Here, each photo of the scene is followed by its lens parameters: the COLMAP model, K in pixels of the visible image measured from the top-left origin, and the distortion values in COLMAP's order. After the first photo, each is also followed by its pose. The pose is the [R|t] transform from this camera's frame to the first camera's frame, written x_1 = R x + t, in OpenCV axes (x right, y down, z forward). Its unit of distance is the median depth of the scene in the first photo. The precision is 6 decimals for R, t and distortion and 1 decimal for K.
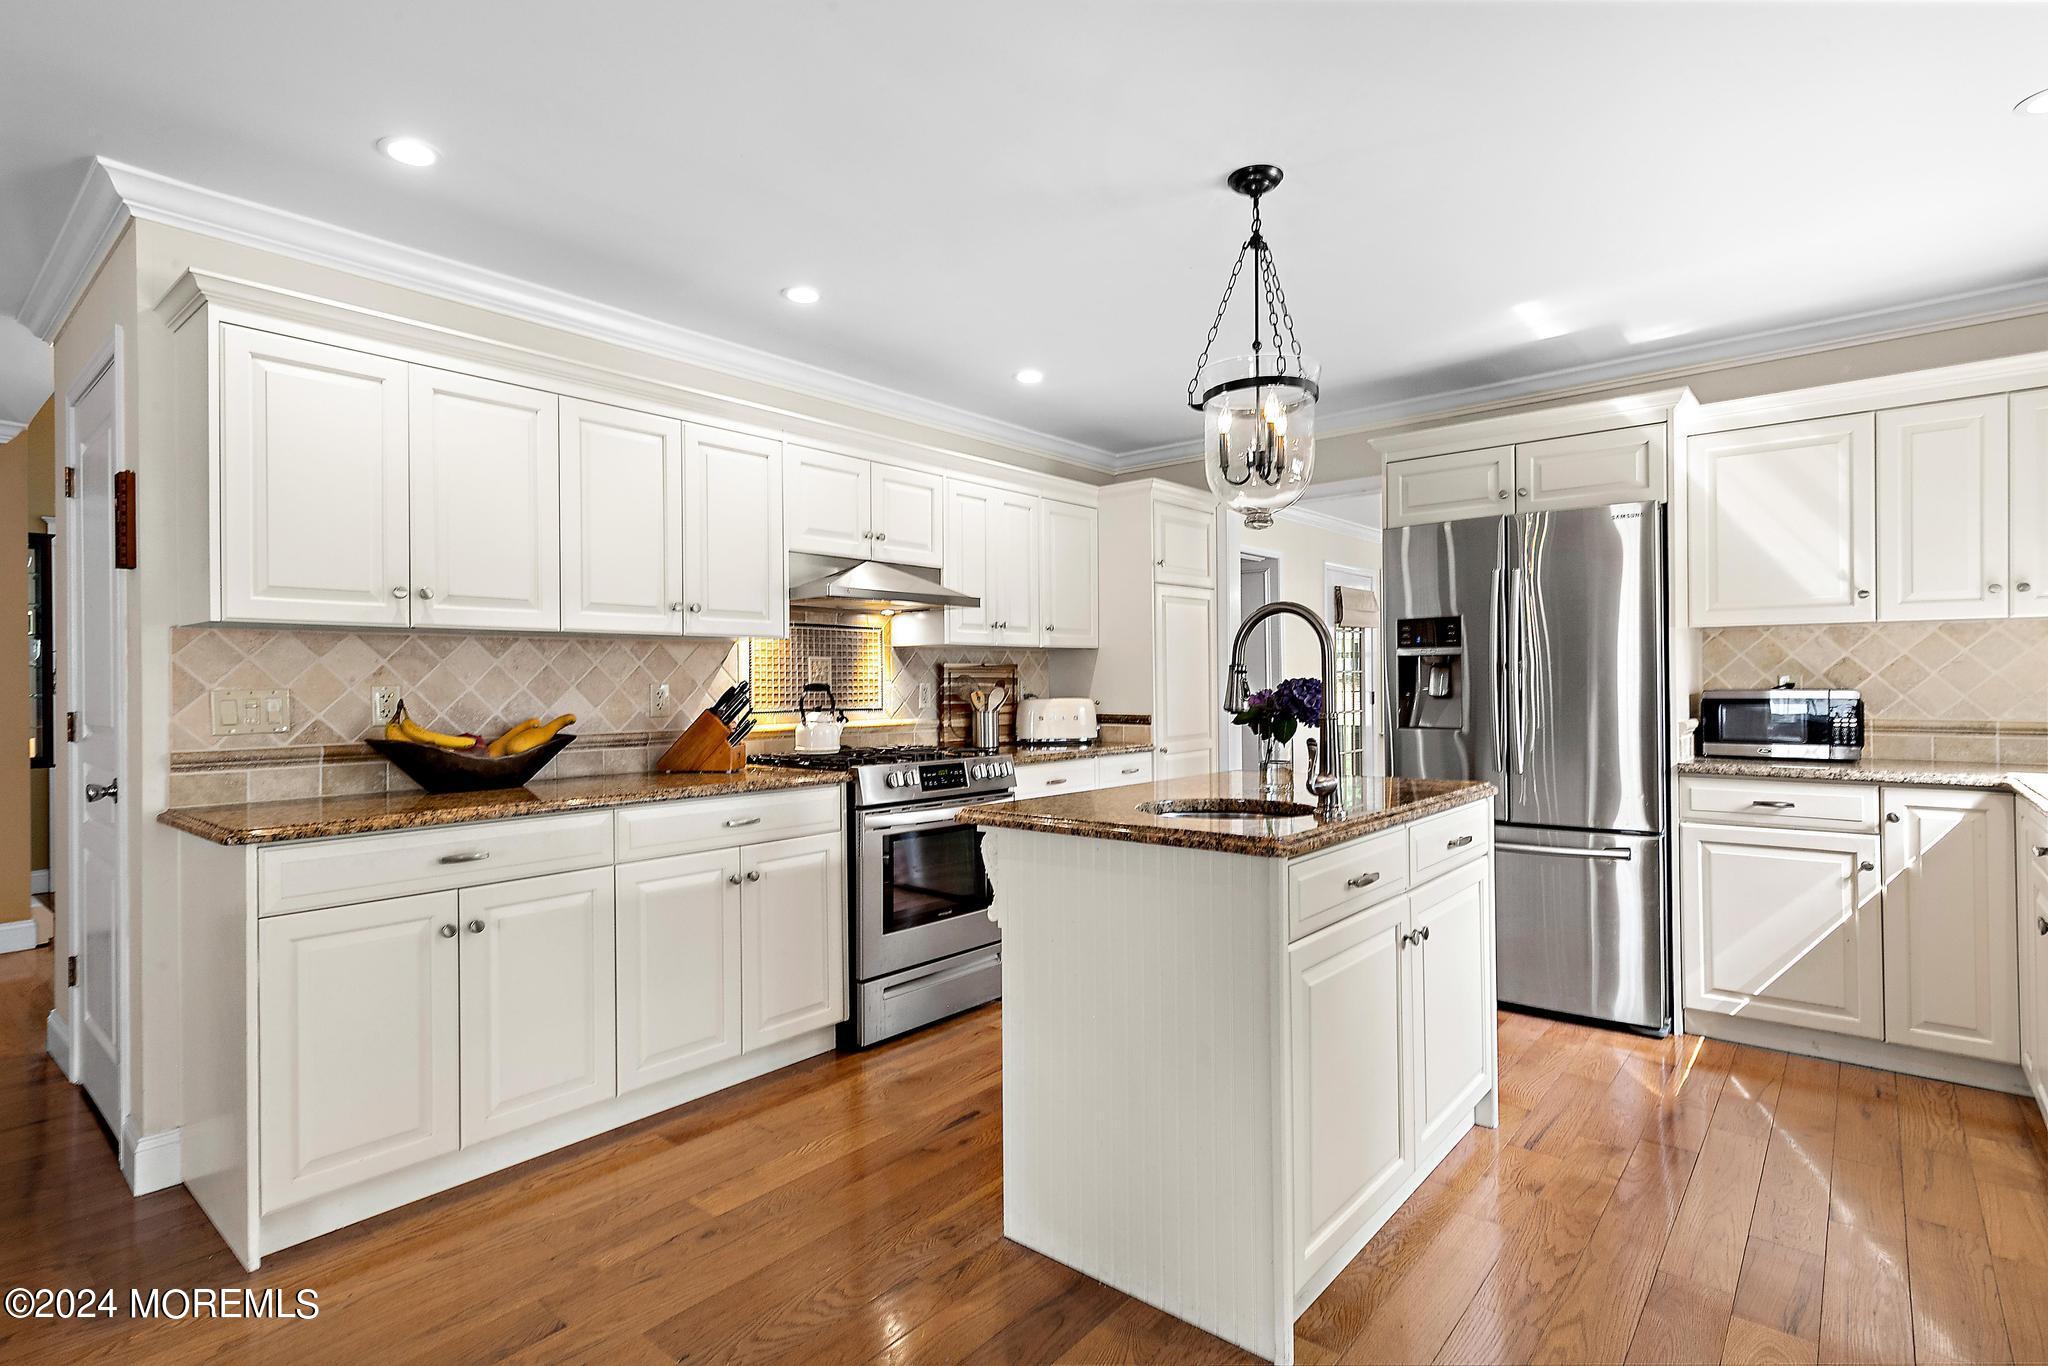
lens RADIAL K [[1005.7, 0, 1034.7], [0, 1005.7, 675.6], [0, 0, 1]] dist [0.001352, 0.000813]
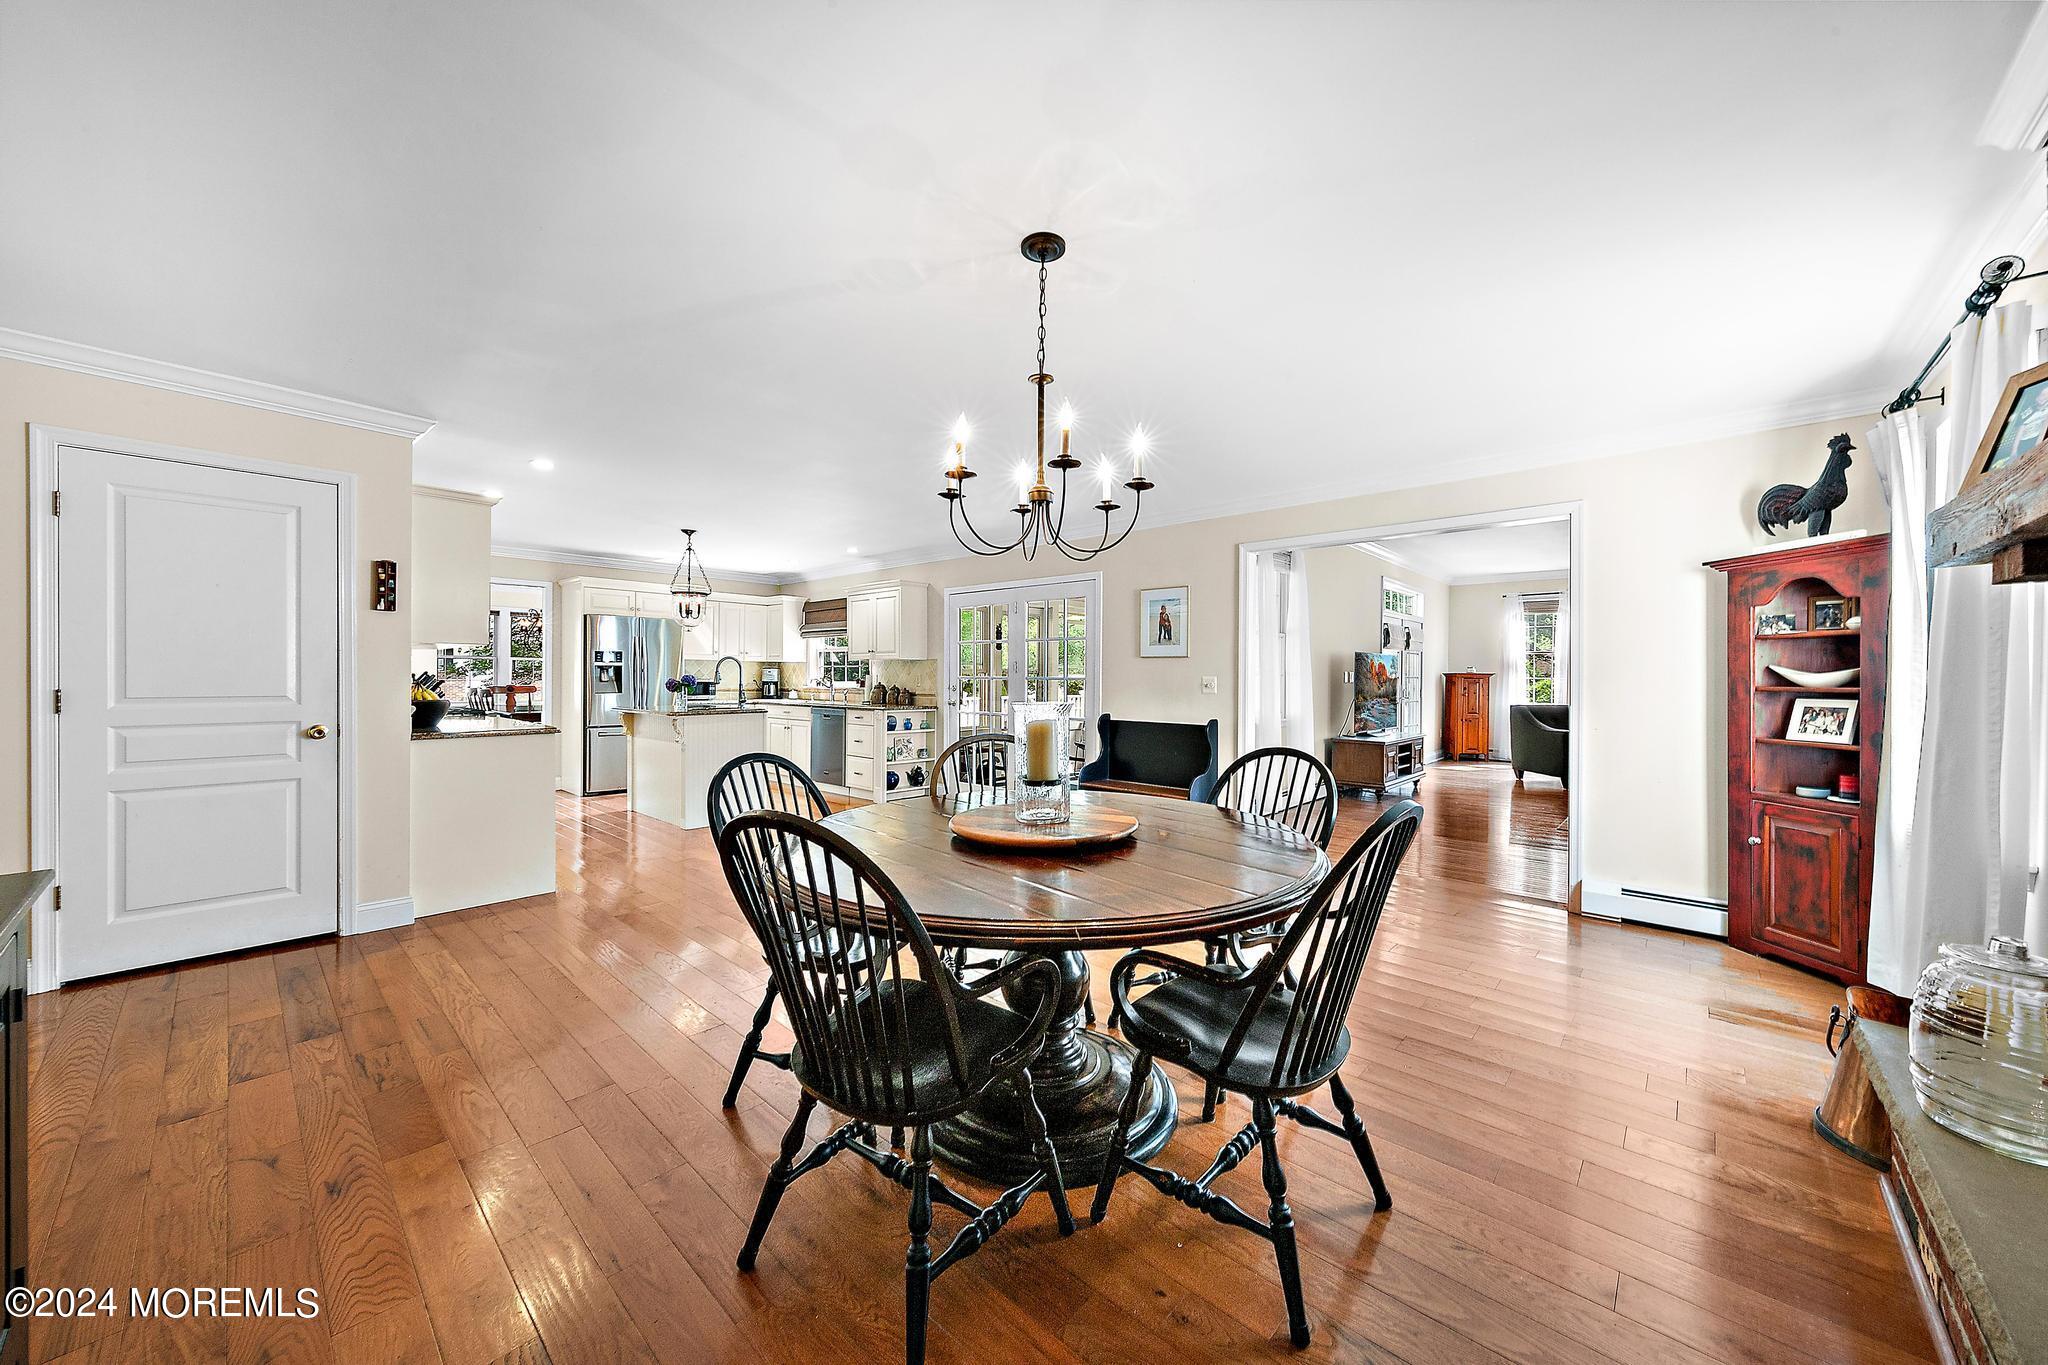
lens RADIAL K [[735.6, 0, 1026.1], [0, 735.6, 680.7], [0, 0, 1]] dist [-0.002476, -0.000501]
pose [[0.047892, 0.002467, 0.998849, -1.735262], [-0.015555, 0.999878, -0.001724, 0.006884], [-0.998731, -0.015454, 0.047924, -0.227249]]
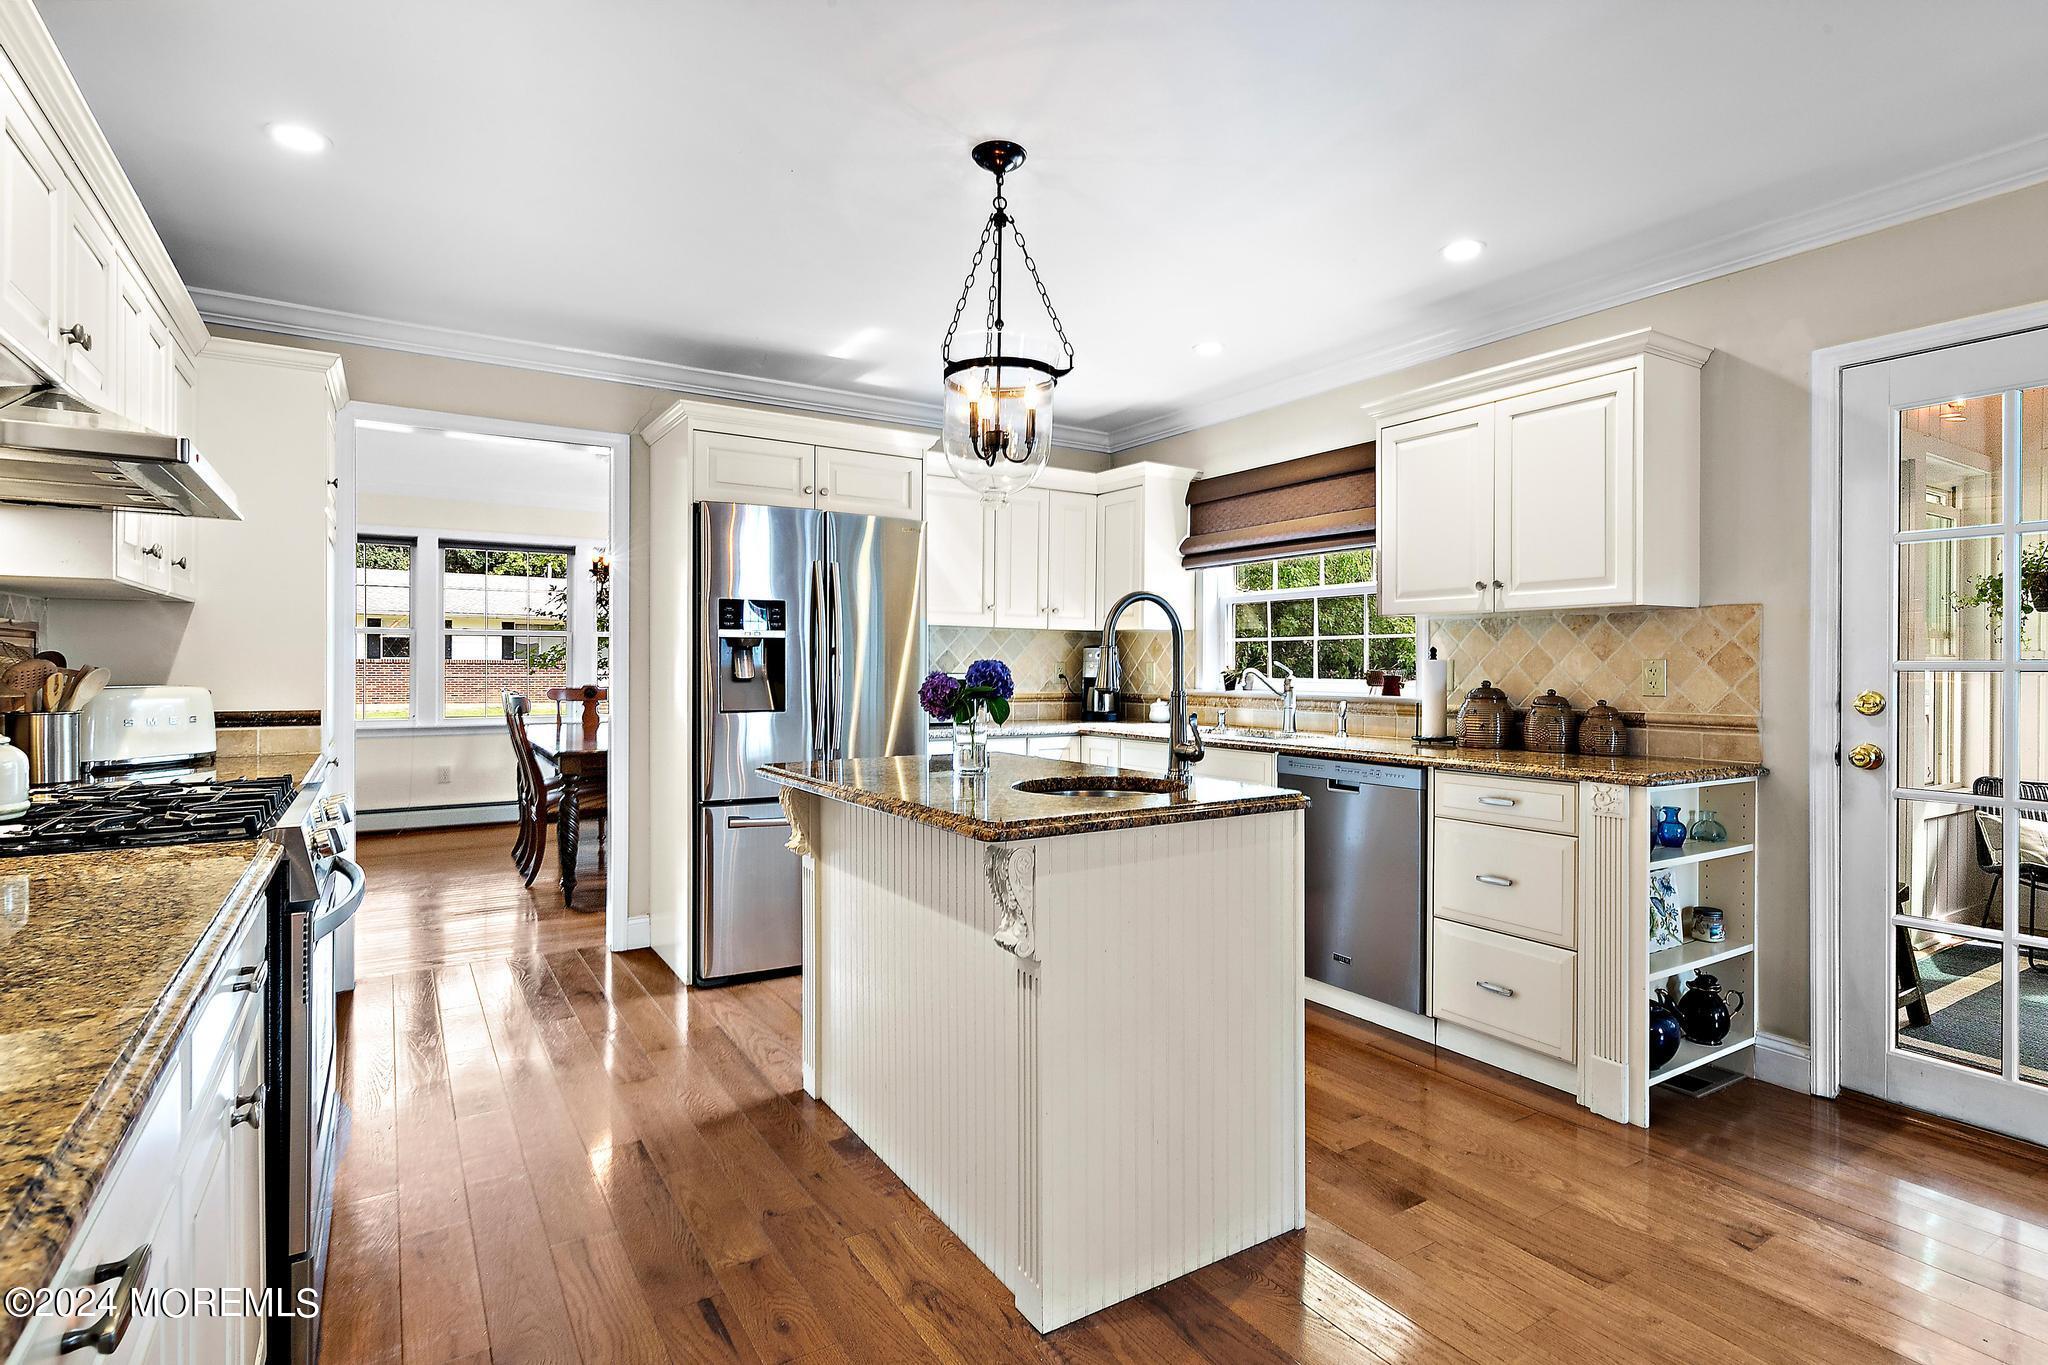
lens RADIAL K [[1005.7, 0, 1034.7], [0, 1005.7, 664.7], [0, 0, 1]] dist [0.001352, 0.000813]
pose [[0.300251, 0.009958, 0.953808, -0.544610], [-0.012999, 0.999895, -0.006348, 0.010260], [-0.953772, -0.010492, 0.300349, 0.507694]]
